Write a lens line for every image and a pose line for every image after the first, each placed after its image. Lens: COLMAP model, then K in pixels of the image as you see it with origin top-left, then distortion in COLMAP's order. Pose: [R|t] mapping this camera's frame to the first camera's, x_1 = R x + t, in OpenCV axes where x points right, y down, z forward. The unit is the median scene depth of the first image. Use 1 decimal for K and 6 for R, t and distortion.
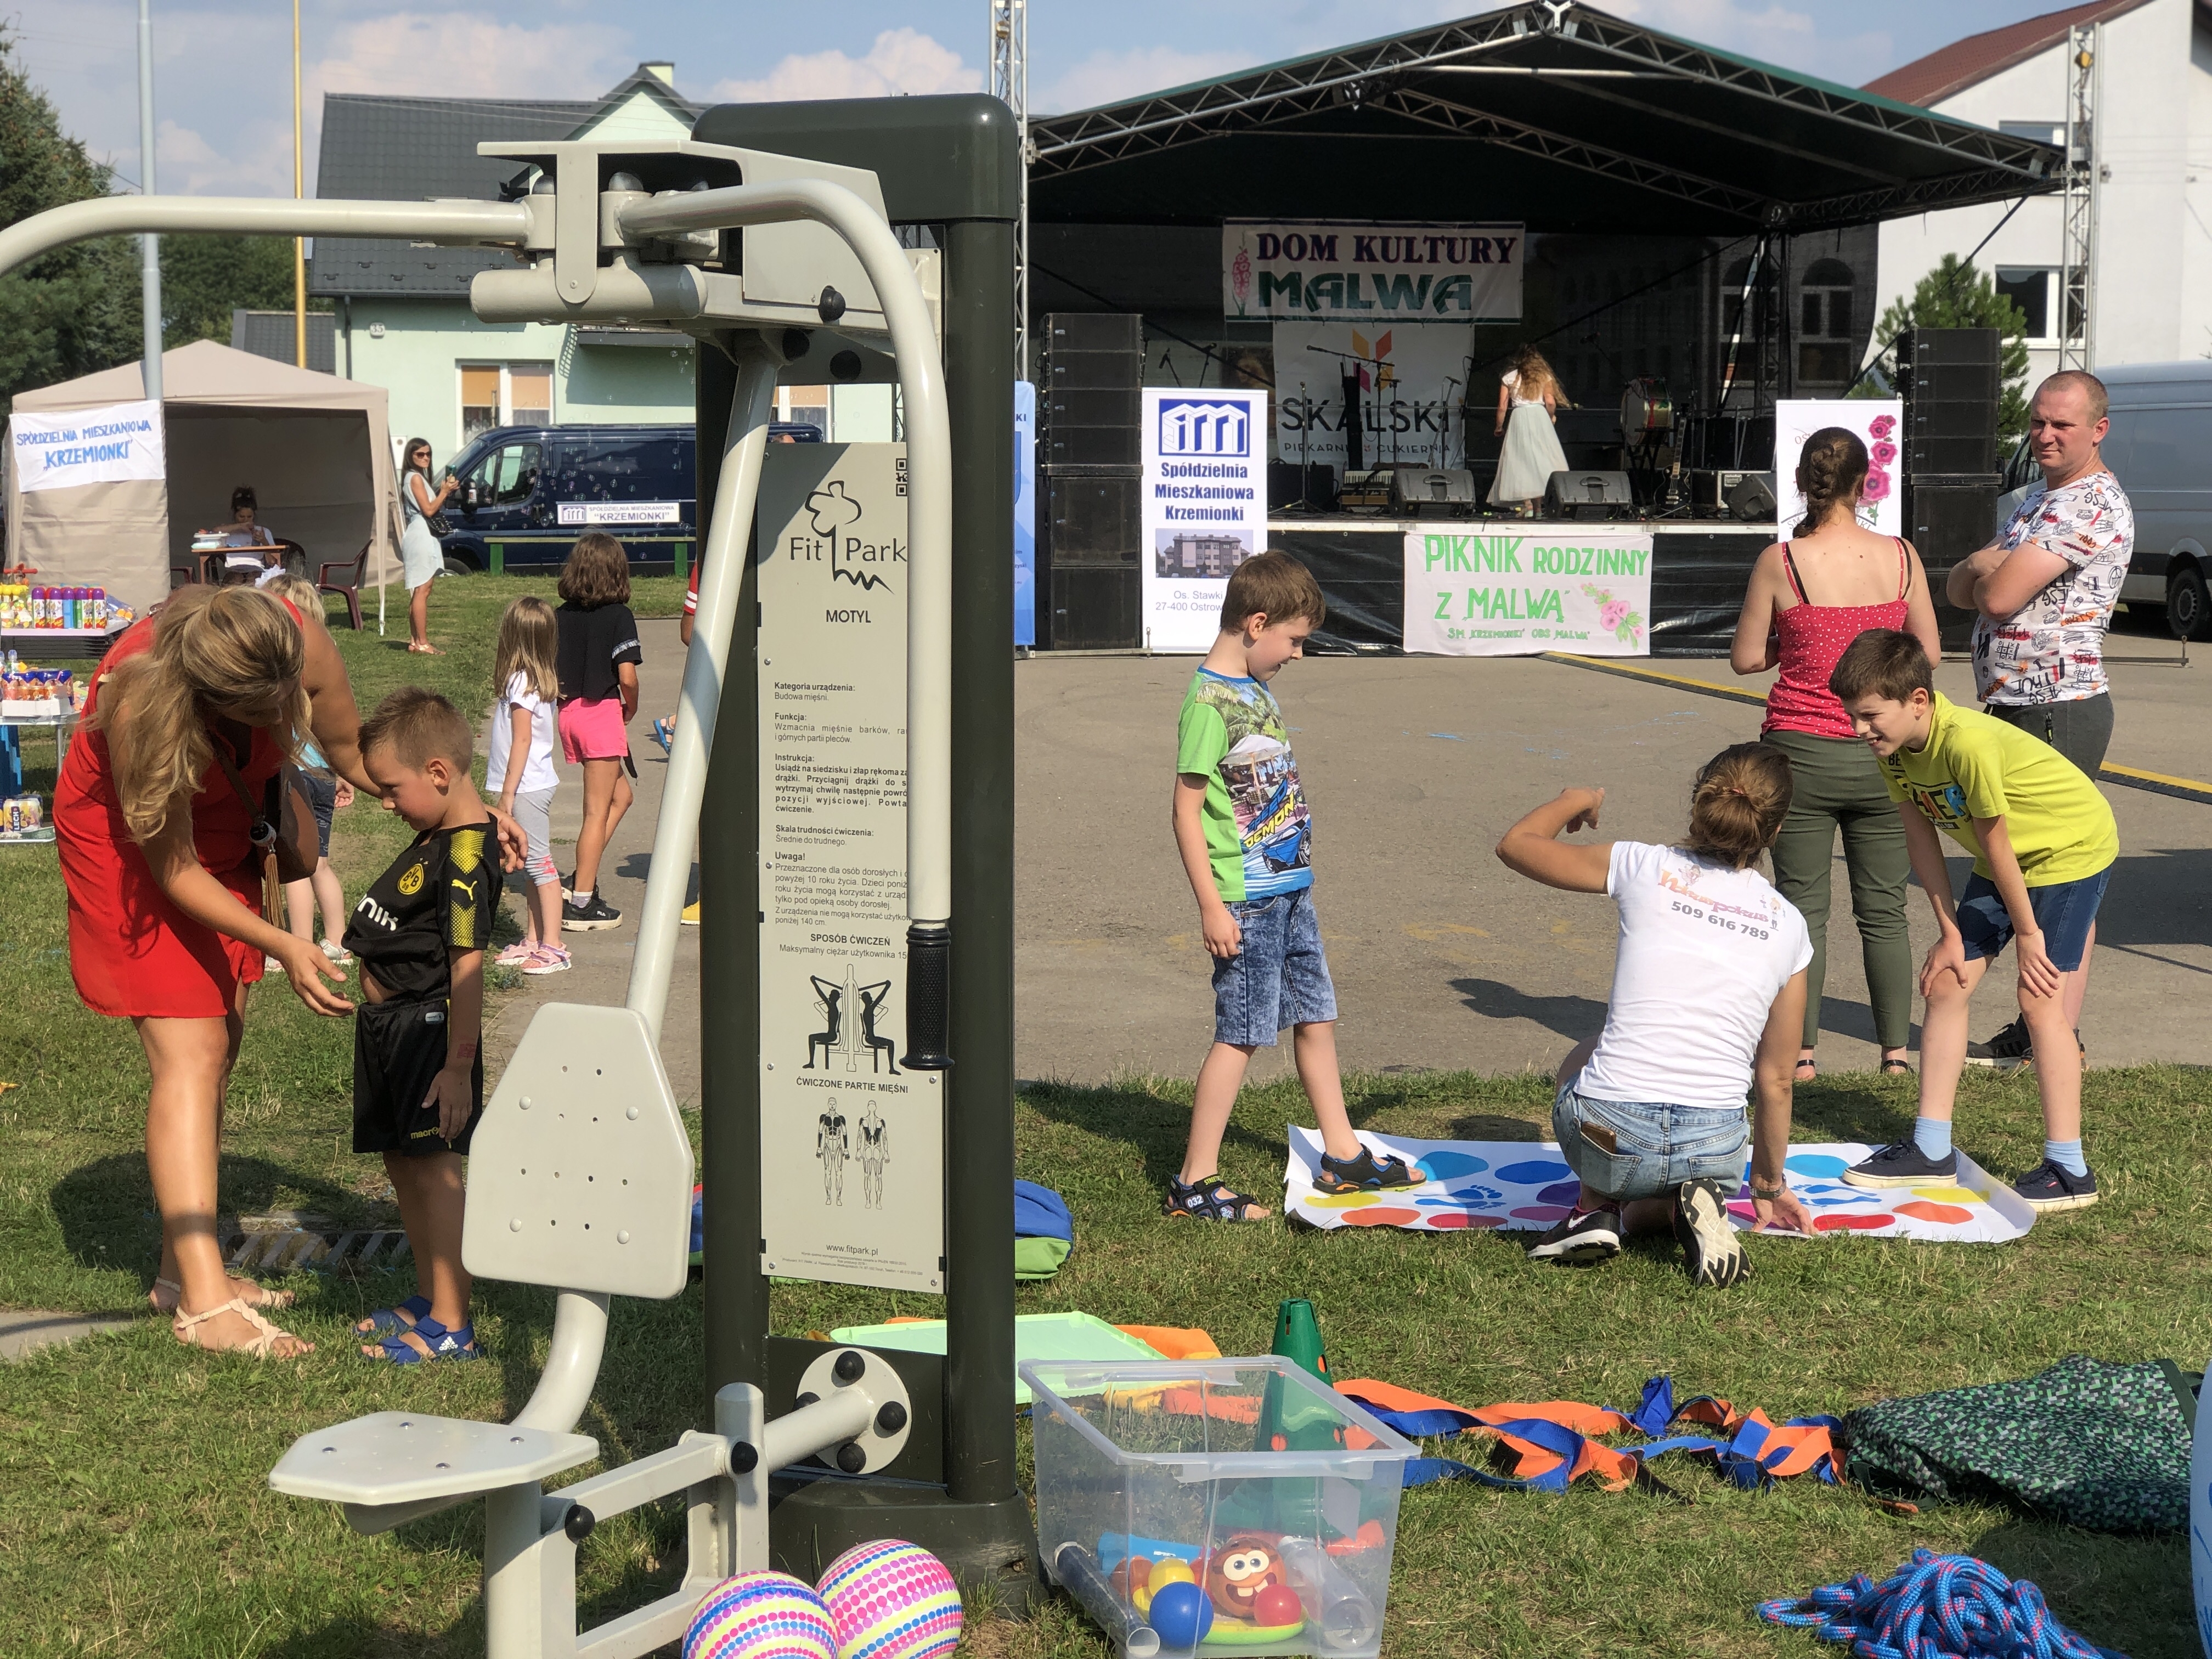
lens RADIAL K [[3638.0, 0, 1105.0], [0, 3638.0, 1009.5], [0, 0, 1]] dist [-0.196210, 0.974185]
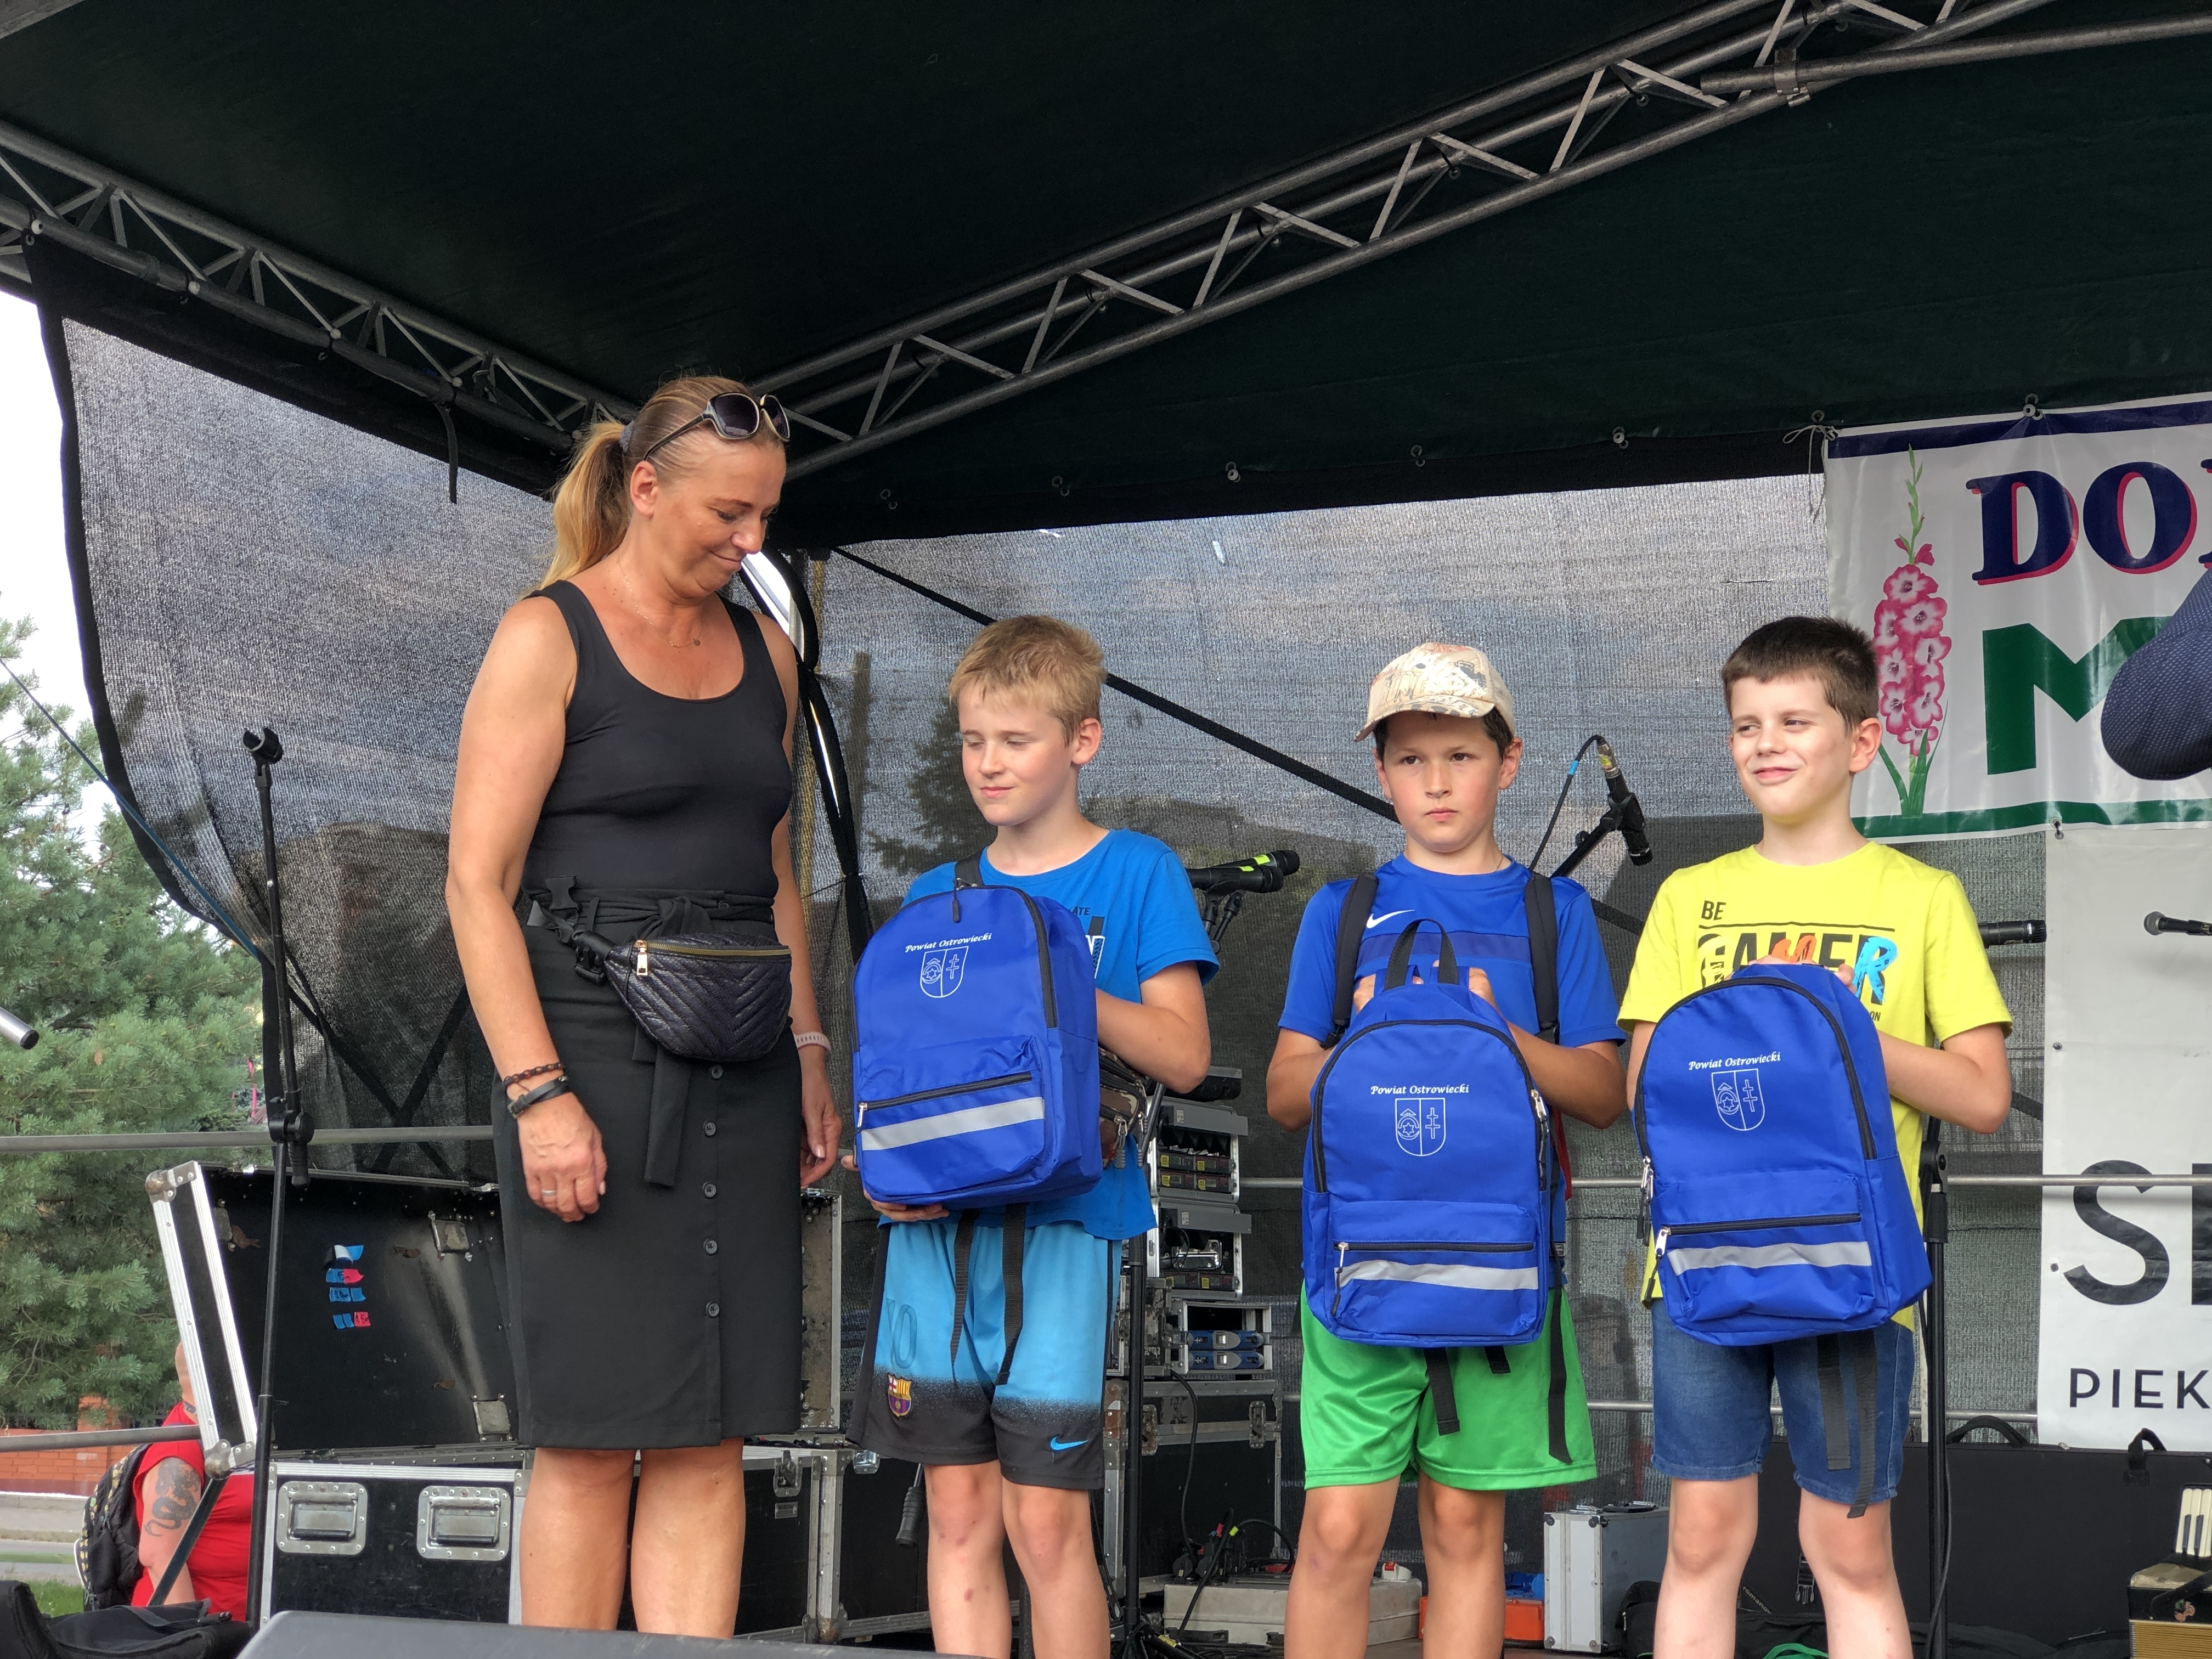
lens RADIAL K [[3699.0, 0, 1095.6], [0, 3699.0, 875.4], [0, 0, 1]] dist [-0.047125, 0.767944]
pose [[0.836437, -0.062063, -0.544538, 0.151081], [-0.092224, 0.963461, -0.251471, -0.146008], [0.540248, 0.260559, 0.800150, 0.932434]]
